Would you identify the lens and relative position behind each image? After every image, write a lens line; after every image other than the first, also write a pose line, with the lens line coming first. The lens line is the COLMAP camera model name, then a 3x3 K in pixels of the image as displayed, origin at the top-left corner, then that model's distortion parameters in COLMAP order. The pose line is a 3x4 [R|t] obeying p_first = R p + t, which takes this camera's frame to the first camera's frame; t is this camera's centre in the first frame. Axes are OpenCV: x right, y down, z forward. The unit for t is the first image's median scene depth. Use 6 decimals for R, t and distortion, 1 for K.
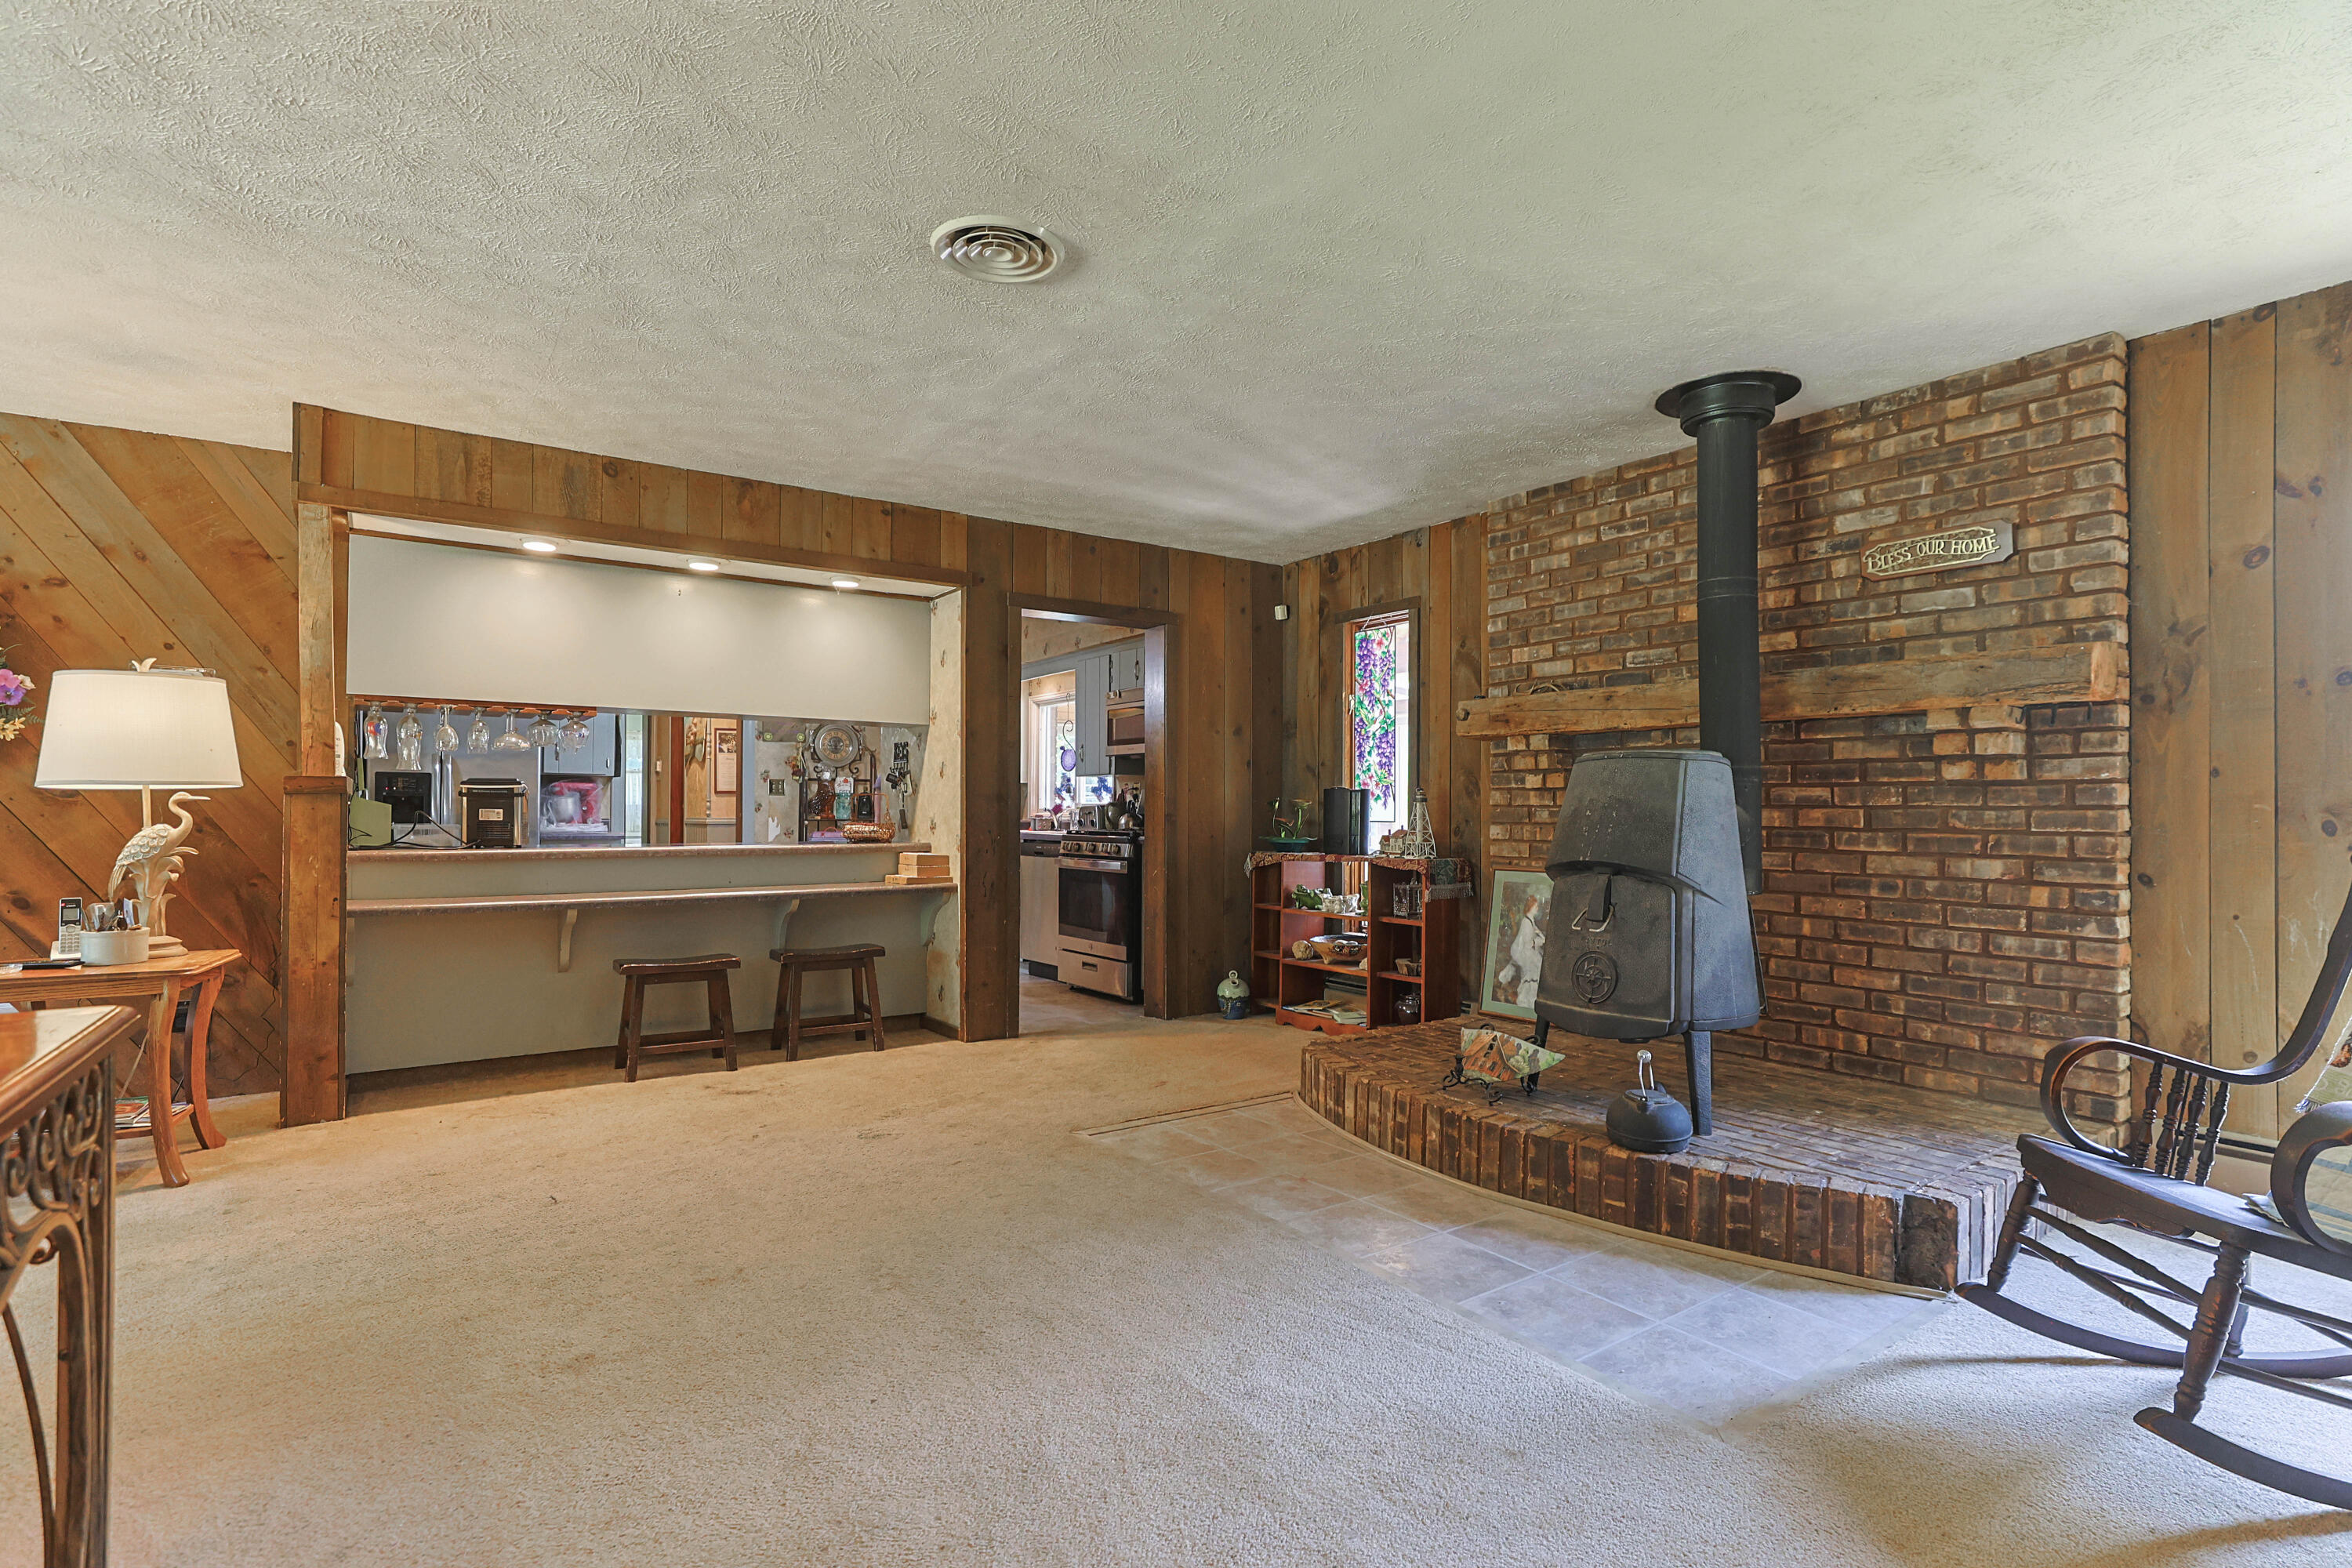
lens RADIAL K [[1149.4, 0, 1184.6], [0, 1149.4, 796.9], [0, 0, 1]] dist [-0.002503, -0.000087]
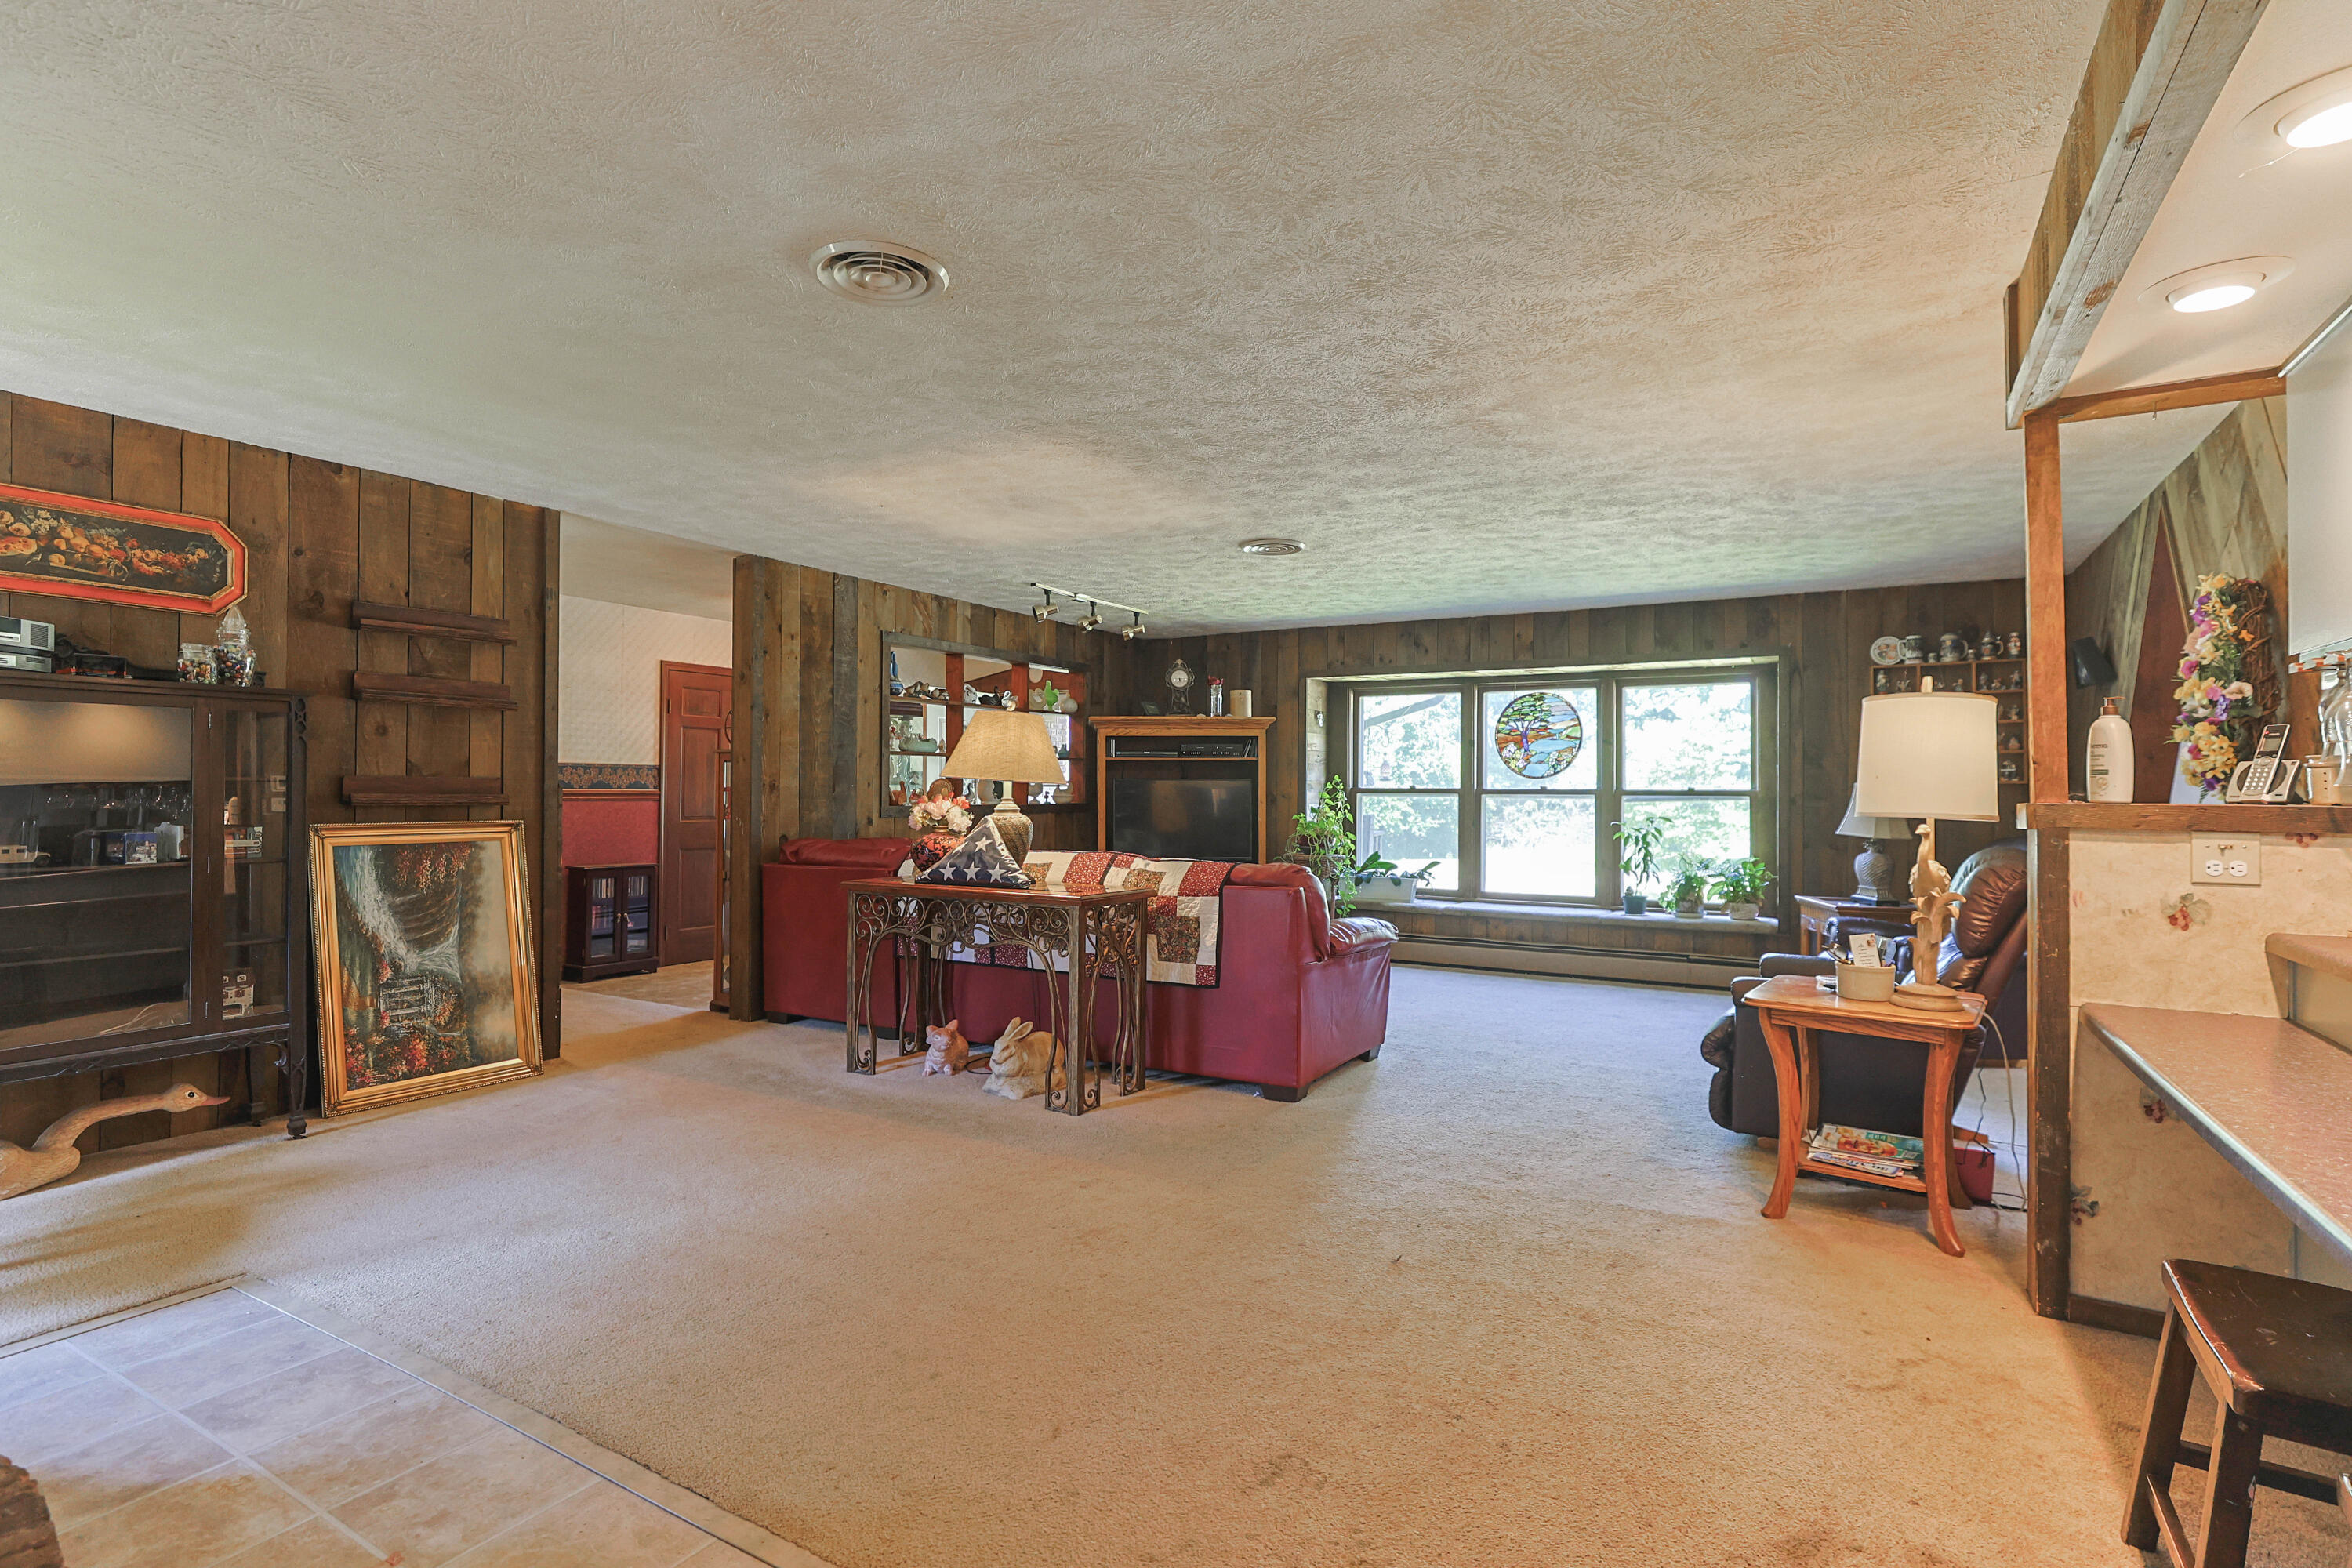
lens RADIAL K [[1137.3, 0, 1184.8], [0, 1137.3, 775.0], [0, 0, 1]] dist [-0.014803, 0.011470]
pose [[-0.916656, -0.010773, -0.399532, -0.015933], [-0.001580, 0.999727, -0.023331, -0.014615], [0.399674, -0.020755, -0.916422, 1.376528]]
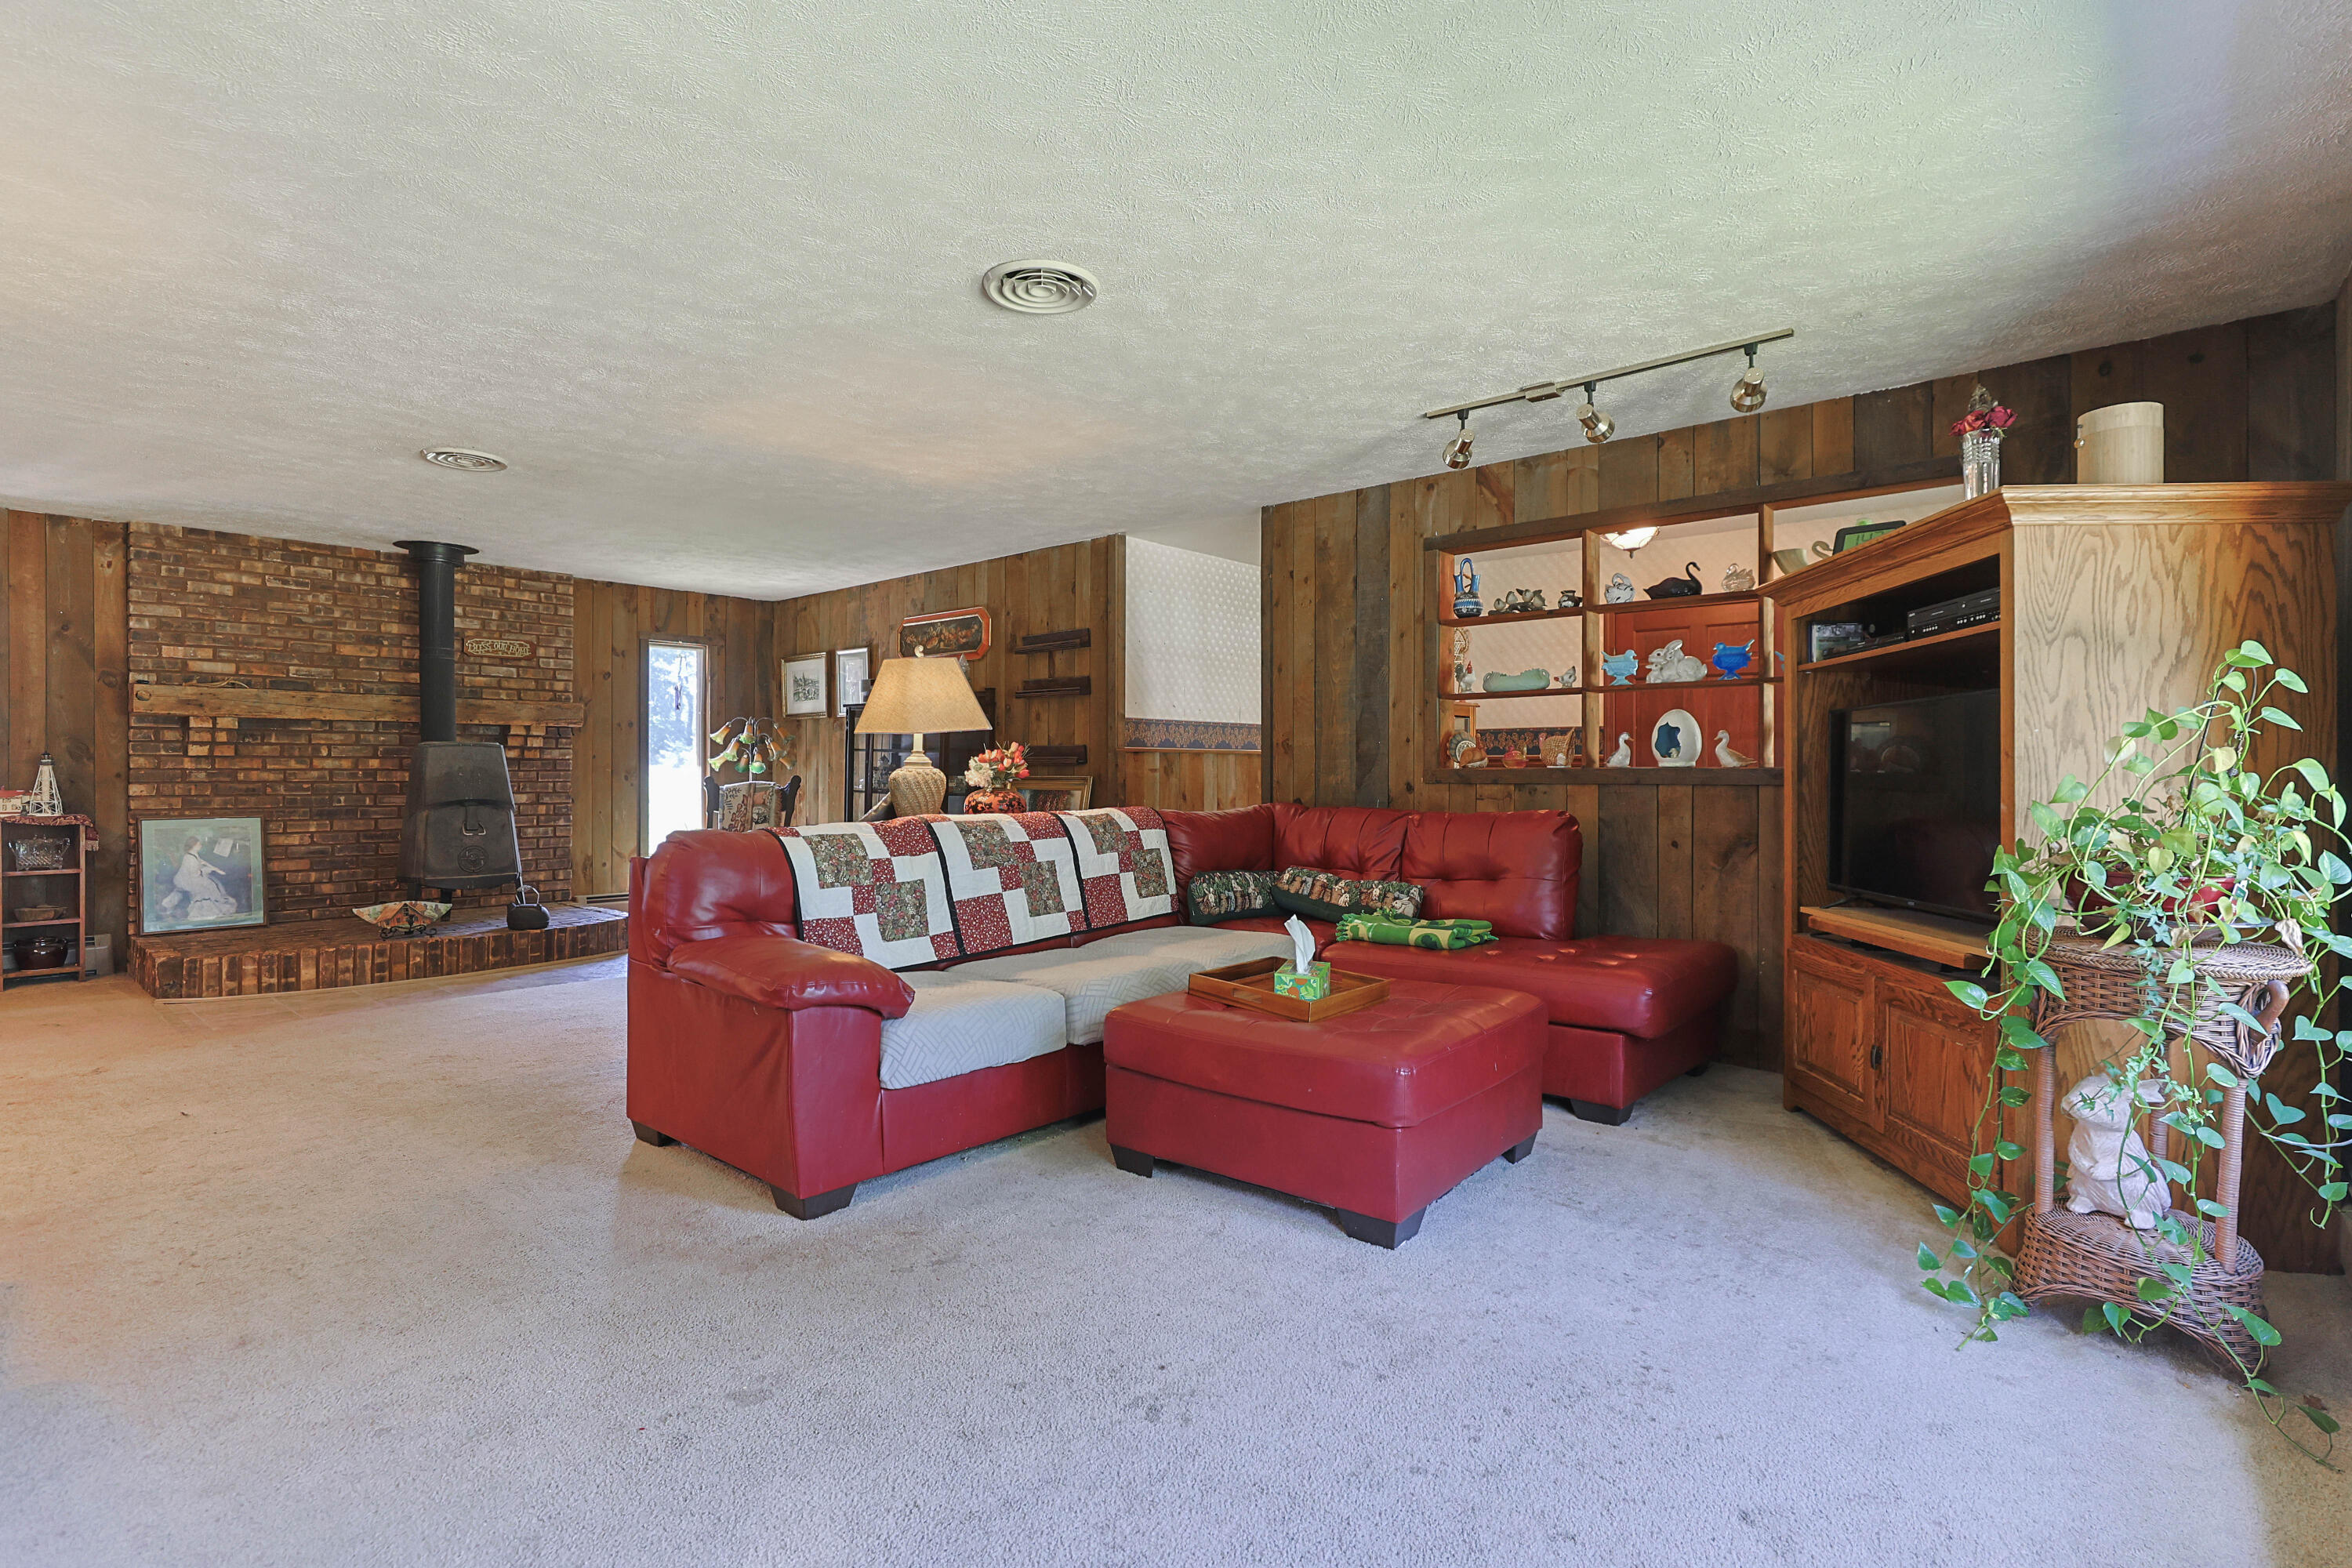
lens RADIAL K [[1118.0, 0, 1182.0], [0, 1118.0, 766.2], [0, 0, 1]] dist [-0.021905, 0.014699]
pose [[-0.224754, 0.003605, 0.974409, -1.432685], [-0.010103, 0.999931, -0.006030, 0.000915], [-0.974363, -0.011200, -0.224702, 0.216330]]
